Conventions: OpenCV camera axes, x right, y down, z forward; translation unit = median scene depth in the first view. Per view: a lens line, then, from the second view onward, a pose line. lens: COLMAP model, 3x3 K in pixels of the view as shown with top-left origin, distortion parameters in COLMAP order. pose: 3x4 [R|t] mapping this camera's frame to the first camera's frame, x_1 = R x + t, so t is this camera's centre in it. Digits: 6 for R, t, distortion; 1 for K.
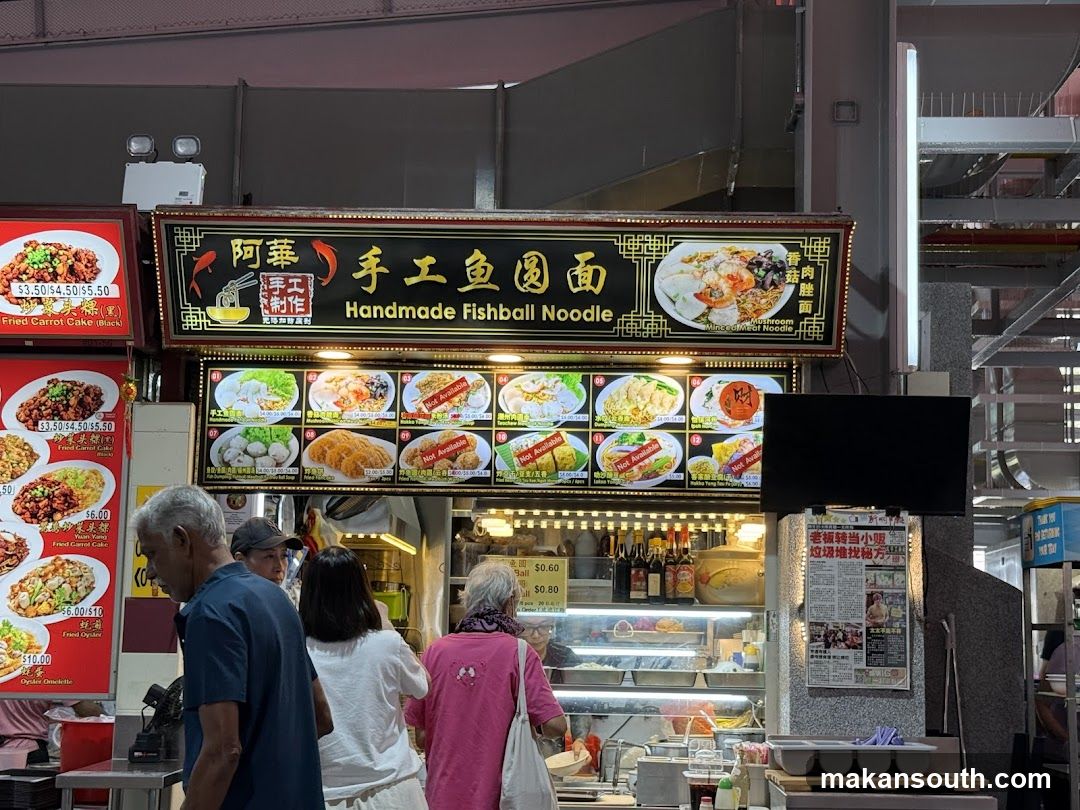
lens RADIAL K [[1720.1, 0, 524.6], [0, 1720.1, 441.9], [0, 0, 1]] dist [0.201141, 0.000000]
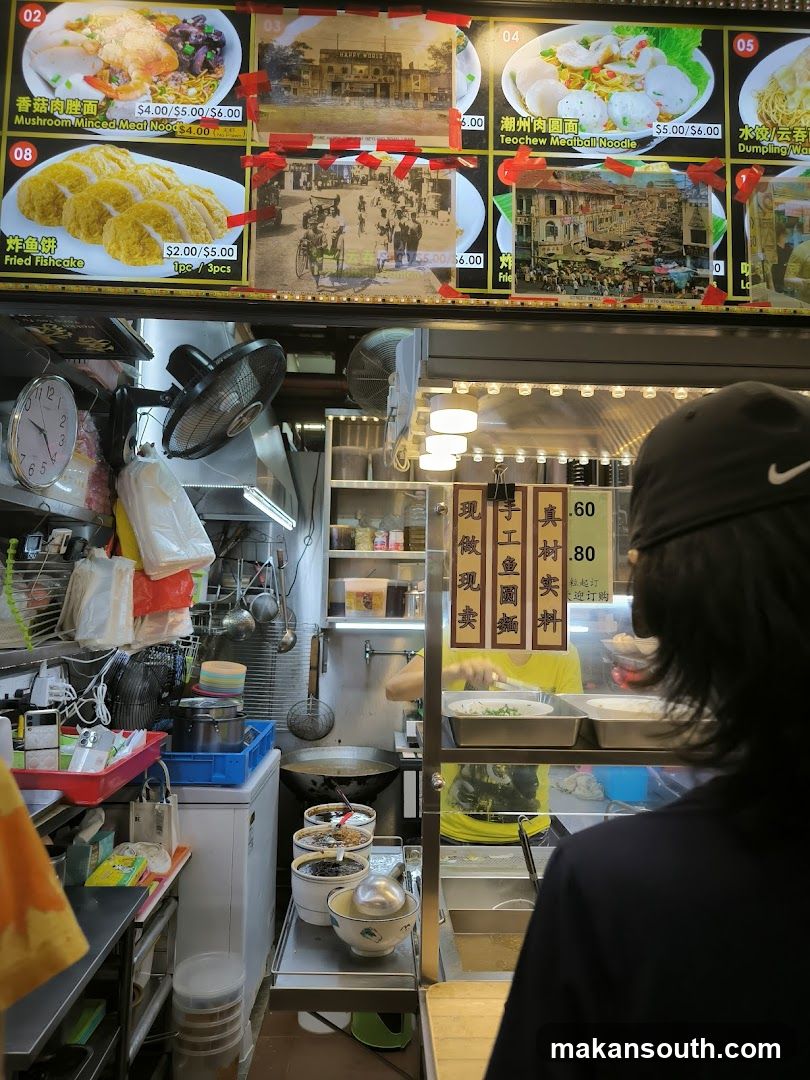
lens RADIAL K [[751.6, 0, 405.2], [0, 751.6, 531.2], [0, 0, 1]] dist [0.048502, -0.047751]
pose [[0.997605, 0.004797, 0.069003, -0.049958], [-0.007725, 0.999078, 0.042232, 0.073934], [-0.068737, -0.042664, 0.996722, 0.828628]]
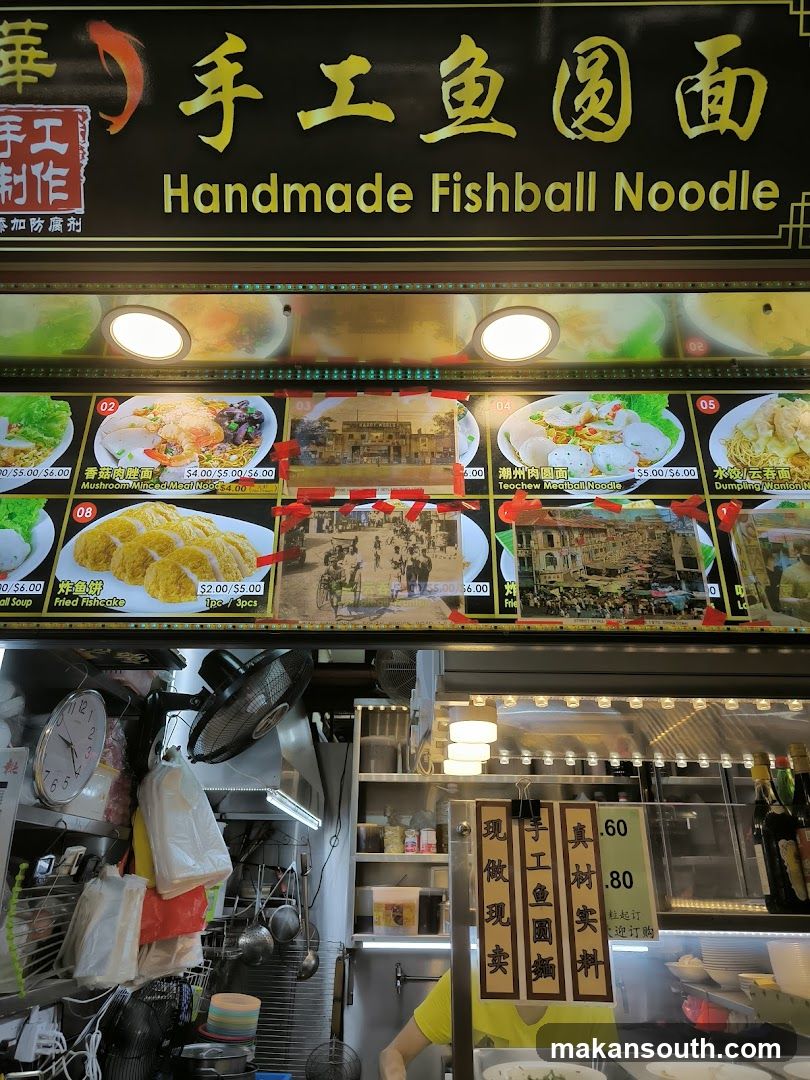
lens RADIAL K [[751.6, 0, 401.4], [0, 751.6, 539.0], [0, 0, 1]] dist [0.048502, -0.047751]
pose [[0.999845, -0.000451, 0.017606, -0.045407], [0.005781, 0.952696, -0.303869, 0.063683], [-0.016636, 0.303924, 0.952551, 0.822186]]
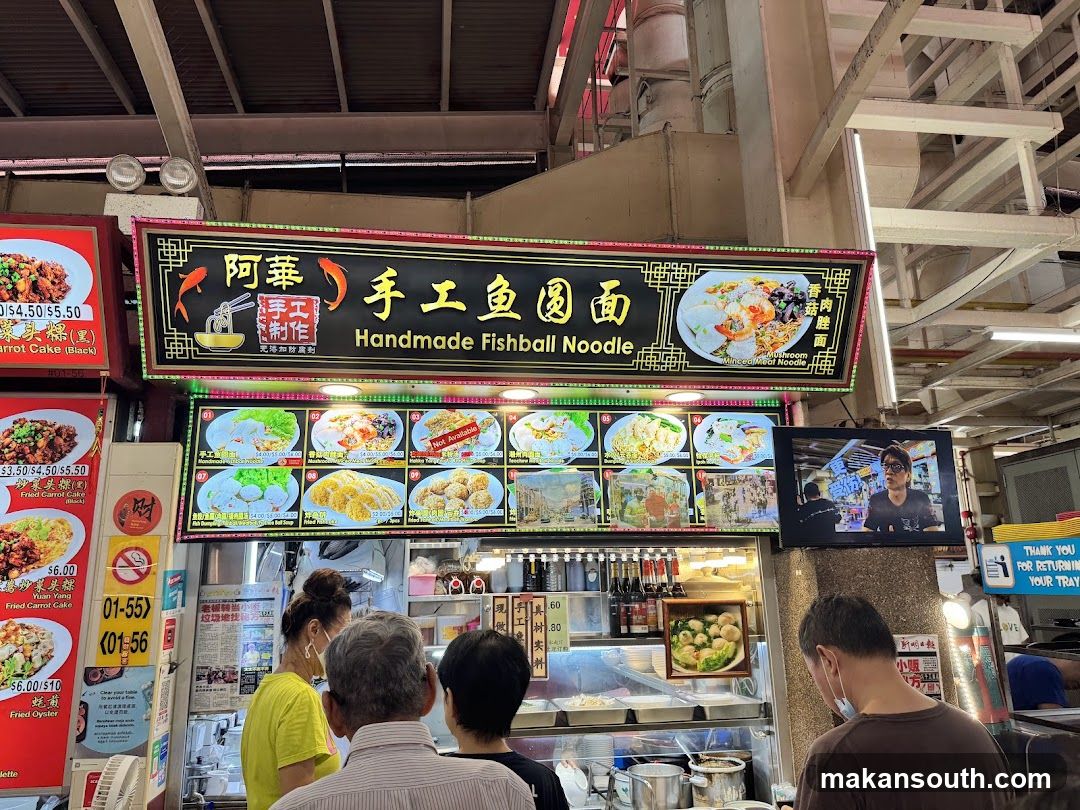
lens RADIAL K [[751.6, 0, 529.0], [0, 751.6, 406.5], [0, 0, 1]] dist [0.048502, -0.047751]
pose [[0.984950, 0.002688, 0.172818, -0.079535], [0.018204, 0.992705, -0.119188, 0.009689], [-0.171877, 0.120541, 0.977716, 0.577567]]
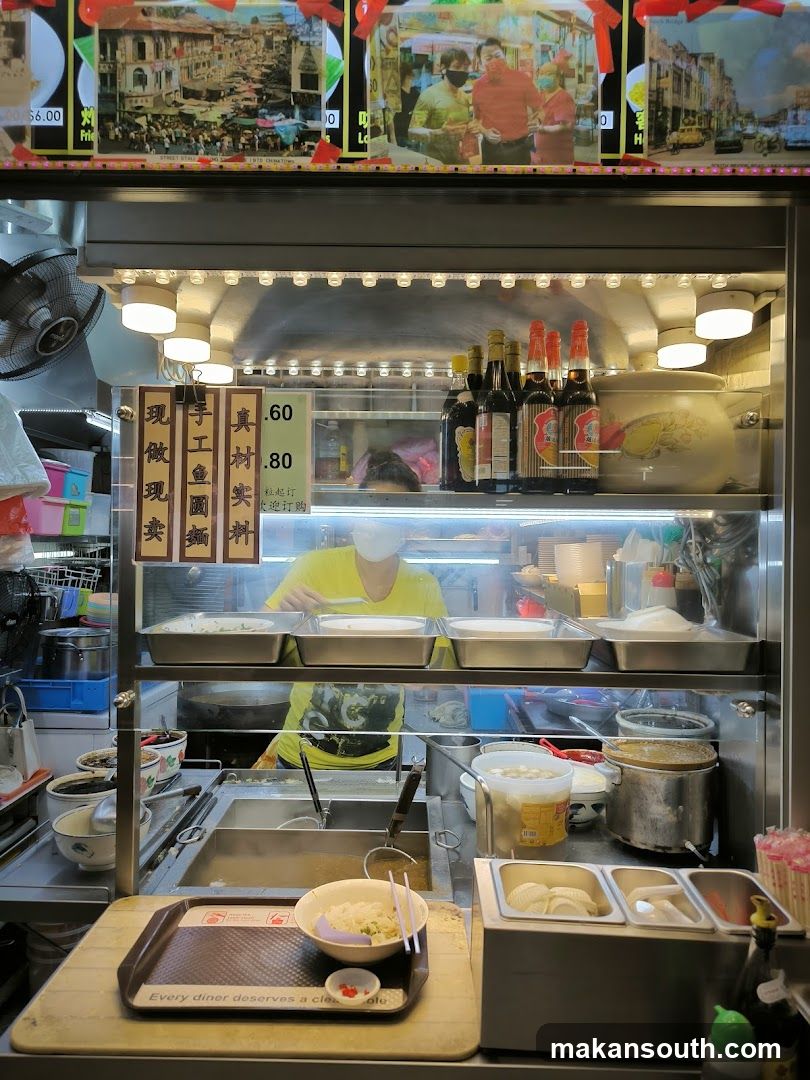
lens RADIAL K [[751.6, 0, 397.9], [0, 751.6, 545.3], [0, 0, 1]] dist [0.048502, -0.047751]
pose [[0.999897, -0.005329, 0.013299, 0.046173], [0.003498, 0.990960, 0.134111, 0.084764], [-0.013893, -0.134051, 0.990877, 0.838120]]
